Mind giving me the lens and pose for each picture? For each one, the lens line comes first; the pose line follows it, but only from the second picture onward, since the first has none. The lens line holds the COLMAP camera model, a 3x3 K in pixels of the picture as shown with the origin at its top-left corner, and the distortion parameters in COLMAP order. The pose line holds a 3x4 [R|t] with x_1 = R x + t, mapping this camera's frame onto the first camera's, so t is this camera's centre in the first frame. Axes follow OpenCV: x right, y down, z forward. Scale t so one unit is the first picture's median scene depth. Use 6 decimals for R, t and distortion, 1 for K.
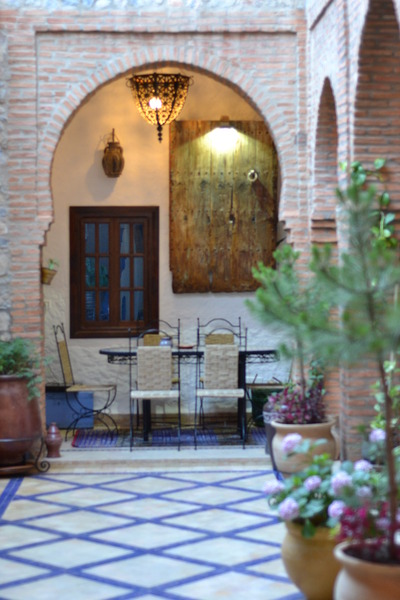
lens RADIAL K [[1347.5, 0, 199.1], [0, 1347.5, 302.3], [0, 0, 1]] dist [0.013814, 0.000000]
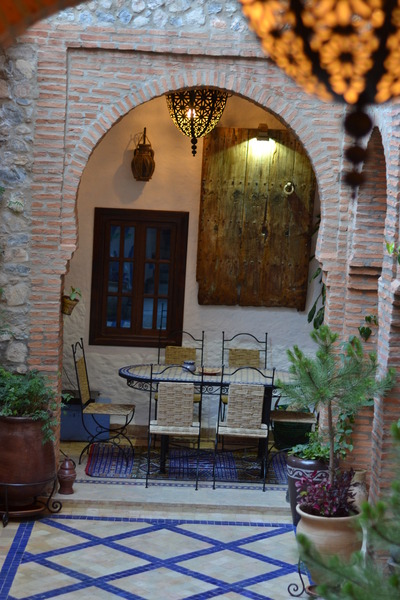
lens RADIAL K [[1347.5, 0, 198.2], [0, 1347.5, 296.8], [0, 0, 1]] dist [0.013814, 0.000000]
pose [[0.998410, 0.055178, -0.011549, -0.010575], [-0.053918, 0.994472, 0.090099, -0.118002], [0.016457, -0.089333, 0.995866, 0.055581]]
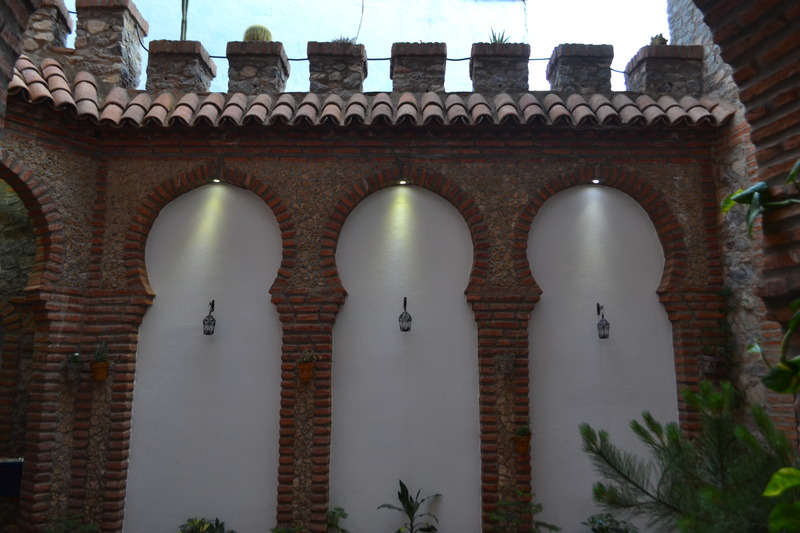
lens RADIAL K [[636.8, 0, 398.9], [0, 636.8, 271.1], [0, 0, 1]] dist [-0.007948, 0.004933]
pose [[0.164536, -0.154030, -0.974270, 0.235394], [-0.027606, 0.986626, -0.160645, -0.034957], [0.985985, 0.053328, 0.158084, 0.694369]]
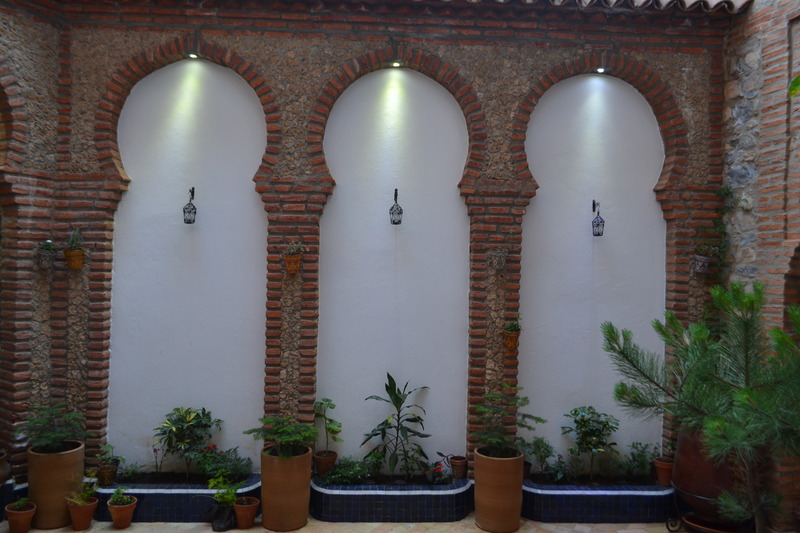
lens RADIAL K [[636.8, 0, 397.6], [0, 636.8, 269.5], [0, 0, 1]] dist [-0.007948, 0.004933]
pose [[0.209882, 0.008283, -0.977692, 0.215999], [-0.045777, 0.998951, -0.001364, -0.034122], [0.976654, 0.045042, 0.210041, 0.683326]]
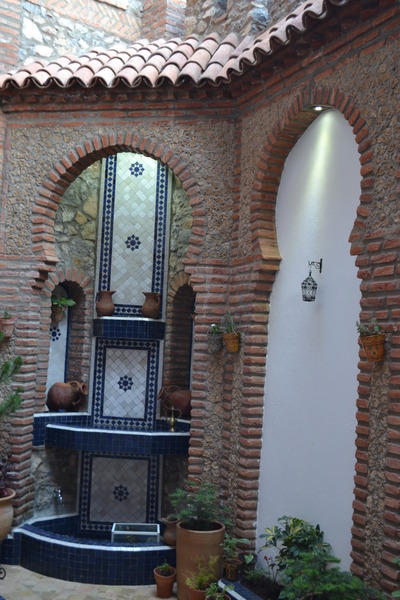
lens RADIAL K [[714.6, 0, 193.9], [0, 714.6, 302.4], [0, 0, 1]] dist [-0.020572, 0.000000]
pose [[-0.820455, -0.064441, -0.568068, 0.053309], [-0.056017, 0.997907, -0.032297, -0.041626], [0.568961, 0.005323, -0.822348, 0.939291]]
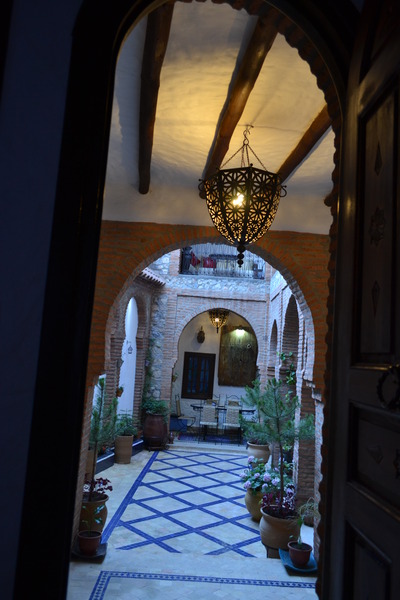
lens RADIAL K [[477.6, 0, 201.1], [0, 477.6, 302.7], [0, 0, 1]] dist [-0.007948, 0.004933]
pose [[0.994662, 0.068727, -0.076969, 0.012123], [-0.078645, 0.987818, -0.134279, -0.048318], [0.066803, 0.139615, 0.987950, -0.026655]]
